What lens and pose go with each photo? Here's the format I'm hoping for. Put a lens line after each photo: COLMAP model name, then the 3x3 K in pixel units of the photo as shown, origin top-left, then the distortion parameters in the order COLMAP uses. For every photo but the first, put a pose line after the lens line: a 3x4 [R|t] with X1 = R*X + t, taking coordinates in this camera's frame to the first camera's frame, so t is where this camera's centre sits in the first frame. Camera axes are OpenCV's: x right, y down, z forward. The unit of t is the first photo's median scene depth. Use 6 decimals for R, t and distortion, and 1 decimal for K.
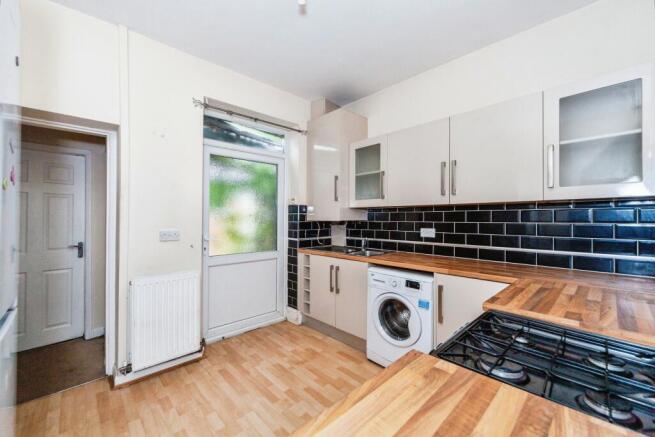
lens RADIAL K [[274.9, 0, 328.0], [0, 274.9, 215.8], [0, 0, 1]] dist [0.019627, 0.000170]
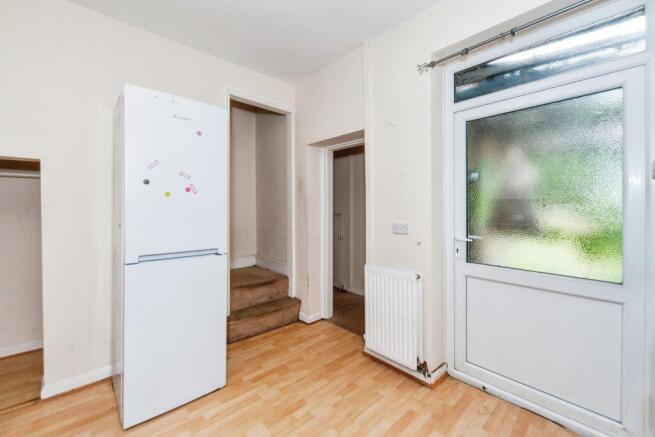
lens RADIAL K [[274.9, 0, 331.3], [0, 274.9, 206.5], [0, 0, 1]] dist [0.019627, 0.000170]
pose [[0.010562, 0.007148, -0.999919, 0.323021], [0.005688, 0.999958, 0.007208, -0.008311], [0.999928, -0.005764, 0.010520, 0.687185]]
